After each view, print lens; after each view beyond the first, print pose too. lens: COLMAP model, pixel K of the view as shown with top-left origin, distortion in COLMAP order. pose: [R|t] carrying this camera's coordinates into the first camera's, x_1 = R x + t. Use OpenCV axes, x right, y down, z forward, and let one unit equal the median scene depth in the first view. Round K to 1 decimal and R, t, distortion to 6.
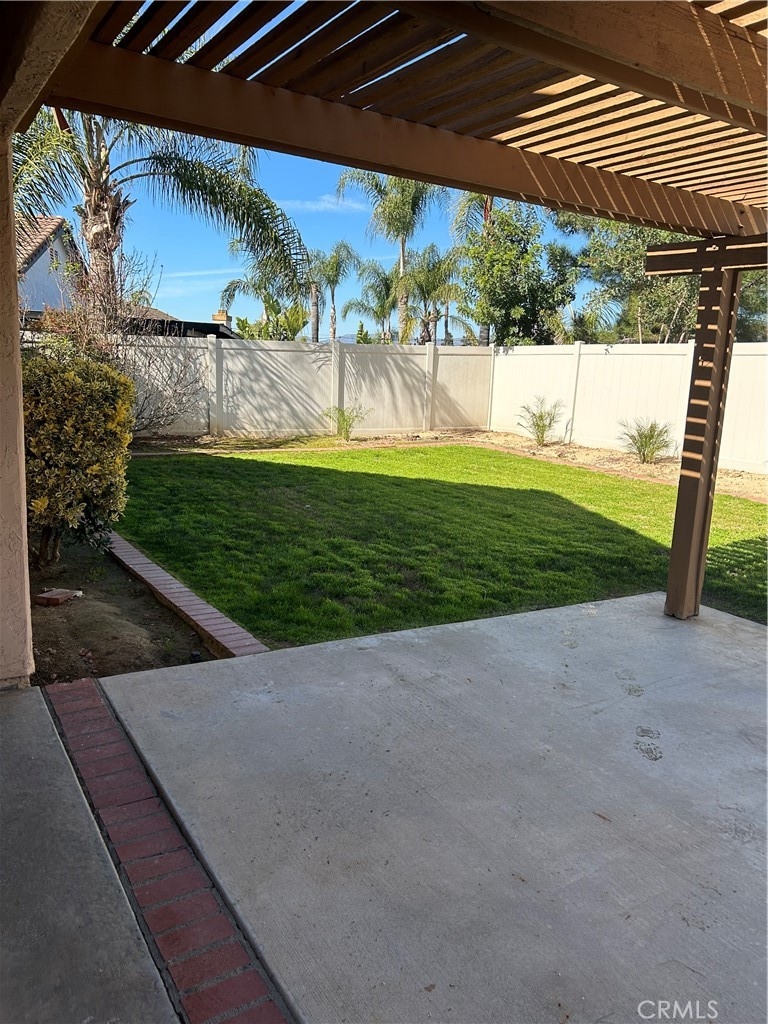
lens RADIAL K [[766.9, 0, 385.2], [0, 766.9, 507.6], [0, 0, 1]] dist [0.050721, -0.057338]
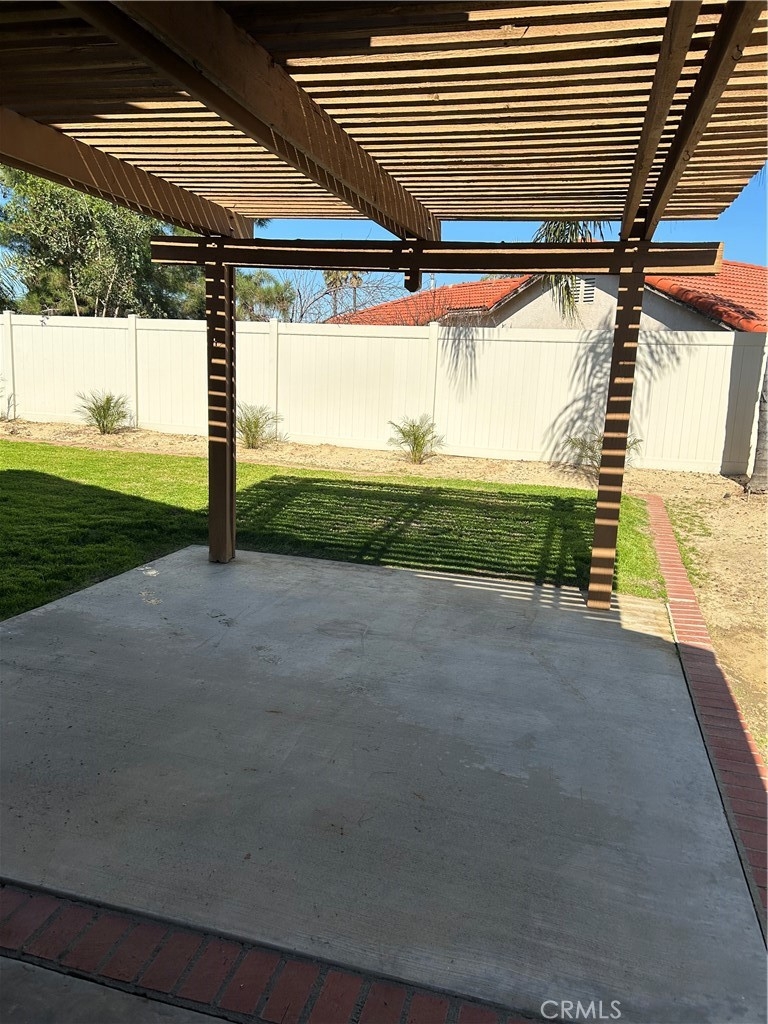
lens RADIAL K [[766.9, 0, 385.1], [0, 766.9, 511.3], [0, 0, 1]] dist [0.050721, -0.057338]
pose [[0.732525, -0.141914, 0.665783, -0.214789], [0.112319, 0.989821, 0.087405, -0.009151], [-0.671410, 0.010754, 0.741008, -0.036280]]
